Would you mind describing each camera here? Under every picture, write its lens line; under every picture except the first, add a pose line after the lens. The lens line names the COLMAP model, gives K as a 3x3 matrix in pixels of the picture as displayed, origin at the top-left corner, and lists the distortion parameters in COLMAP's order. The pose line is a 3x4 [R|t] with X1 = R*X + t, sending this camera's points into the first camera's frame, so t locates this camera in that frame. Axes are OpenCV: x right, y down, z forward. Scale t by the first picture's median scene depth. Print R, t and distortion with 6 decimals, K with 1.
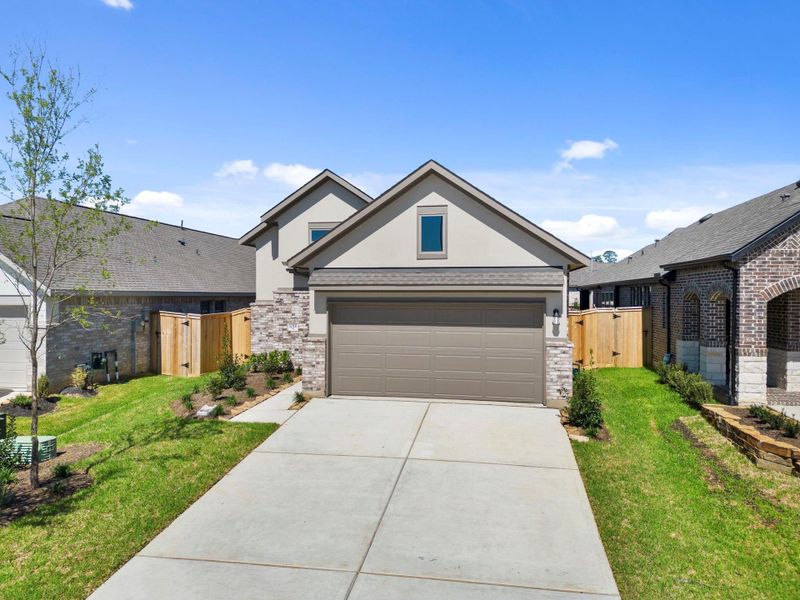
lens RADIAL K [[324.1, 0, 400.6], [0, 324.1, 303.0], [0, 0, 1]] dist [0.007097, -0.000356]
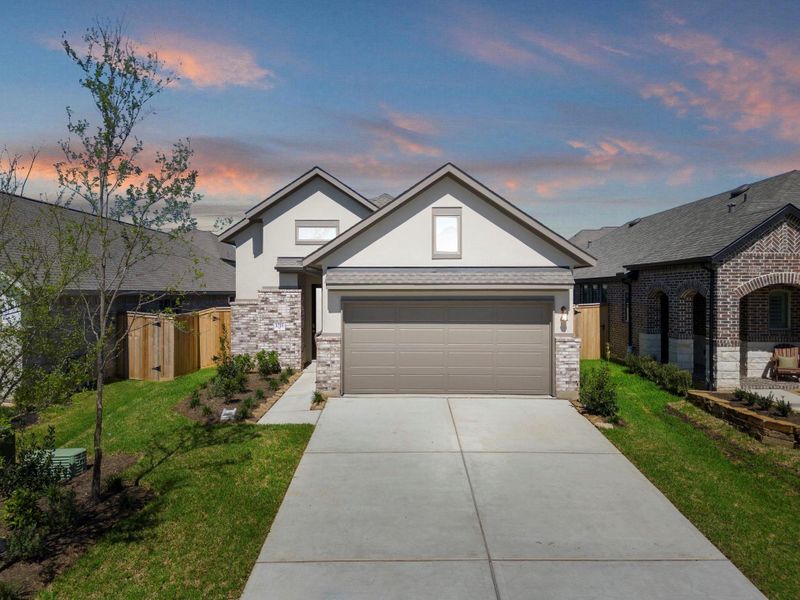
lens RADIAL K [[320.8, 0, 400.0], [0, 320.8, 300.0], [0, 0, 1]] dist [0.007621, -0.000464]
pose [[0.994967, -0.005476, 0.100051, -0.165586], [0.005788, 0.999979, -0.002822, -0.002744], [-0.100034, 0.003386, 0.994978, -0.002025]]
